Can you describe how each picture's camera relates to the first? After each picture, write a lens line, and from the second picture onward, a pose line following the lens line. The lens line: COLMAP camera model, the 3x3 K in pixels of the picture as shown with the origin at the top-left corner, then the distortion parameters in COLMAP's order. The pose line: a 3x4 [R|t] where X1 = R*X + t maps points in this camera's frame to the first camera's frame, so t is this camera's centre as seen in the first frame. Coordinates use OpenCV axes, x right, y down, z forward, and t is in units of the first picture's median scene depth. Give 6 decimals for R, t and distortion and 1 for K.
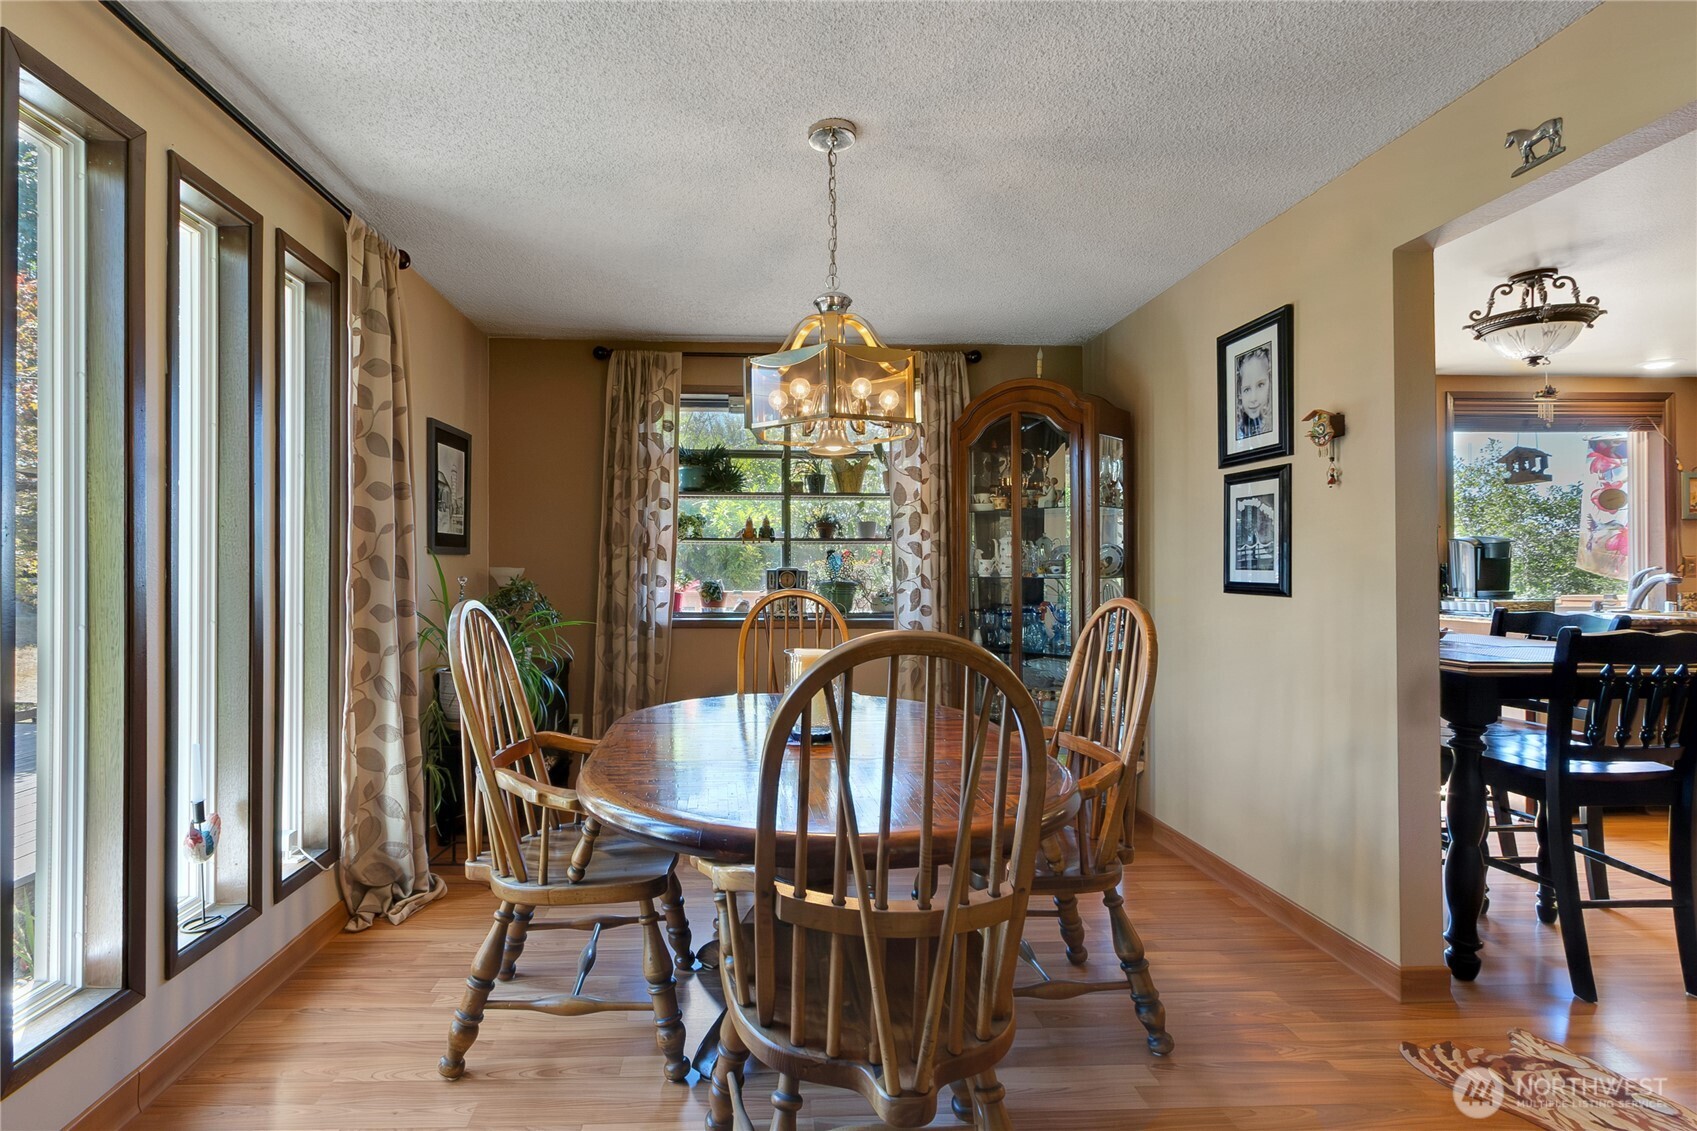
lens RADIAL K [[804.1, 0, 788.8], [0, 804.1, 563.6], [0, 0, 1]] dist [0.001840, 0.000695]
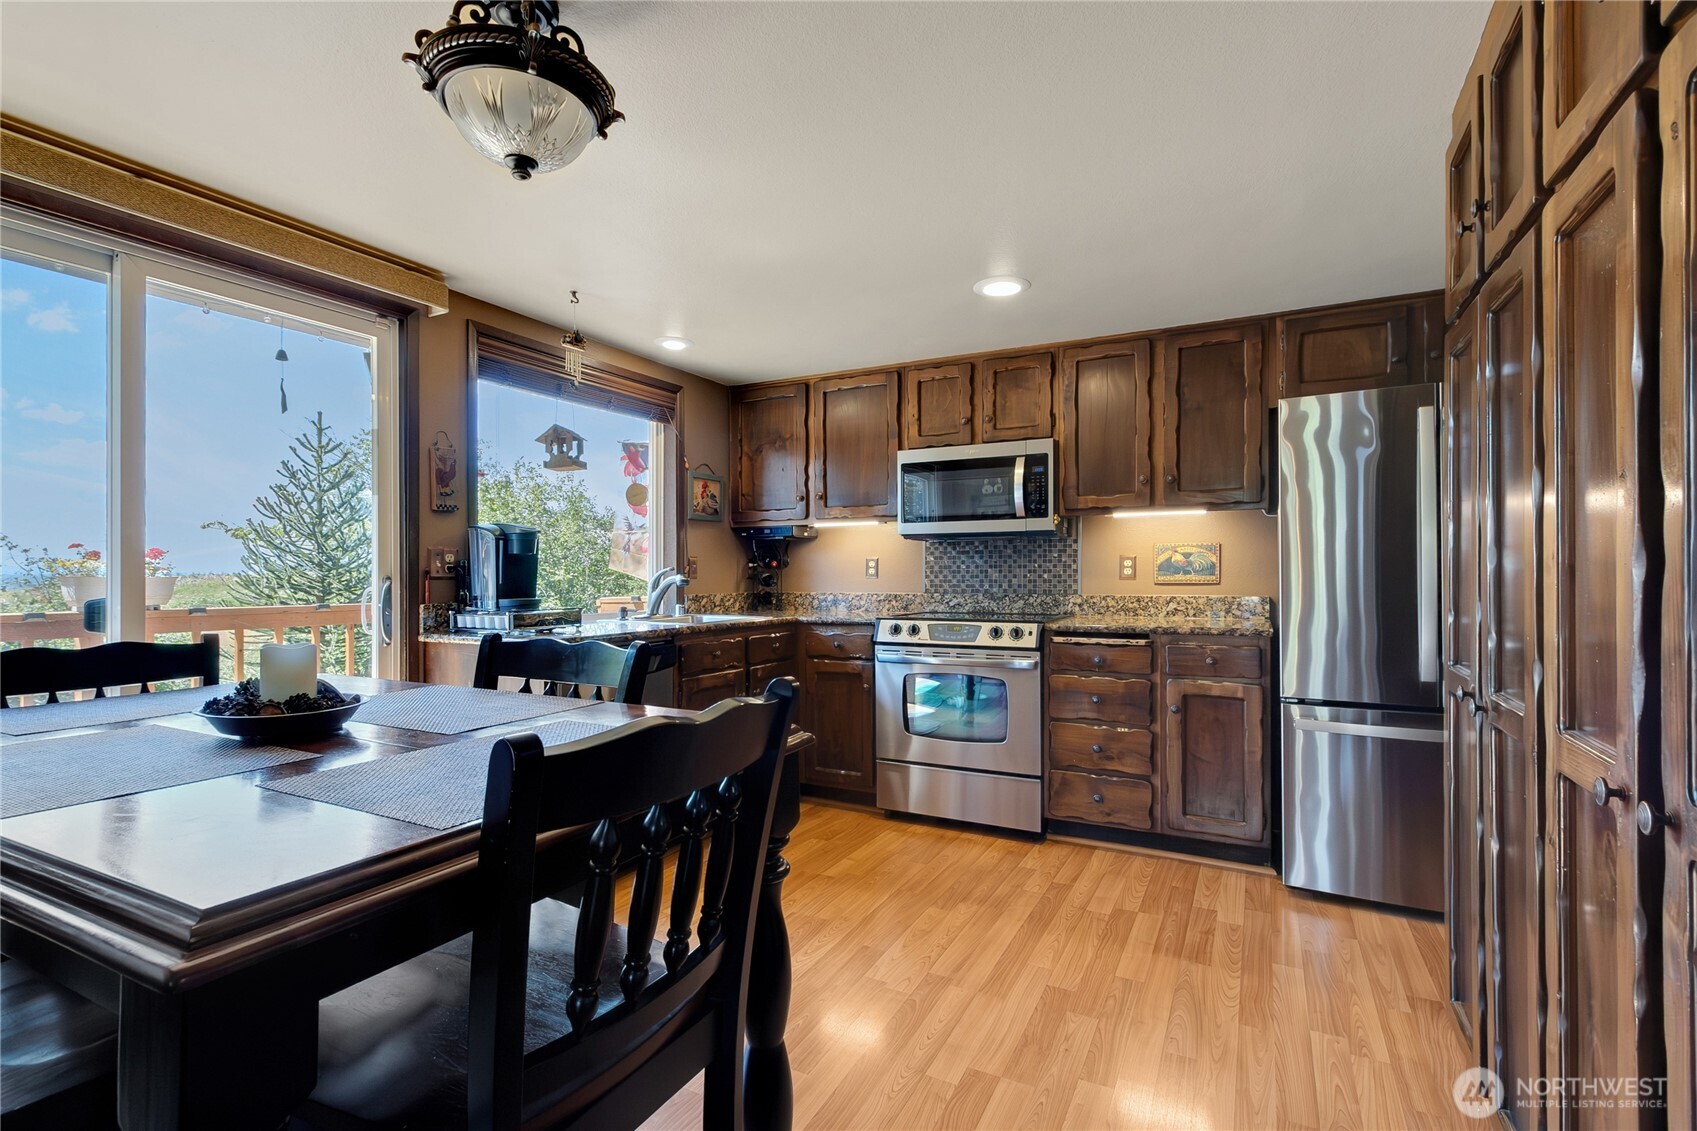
lens RADIAL K [[804.1, 0, 847.7], [0, 804.1, 566.0], [0, 0, 1]] dist [0.001840, 0.000695]
pose [[0.500229, 0.007133, 0.865864, 0.368101], [-0.005487, 0.999972, -0.005068, 0.005456], [-0.865876, -0.002216, 0.500254, 0.351717]]
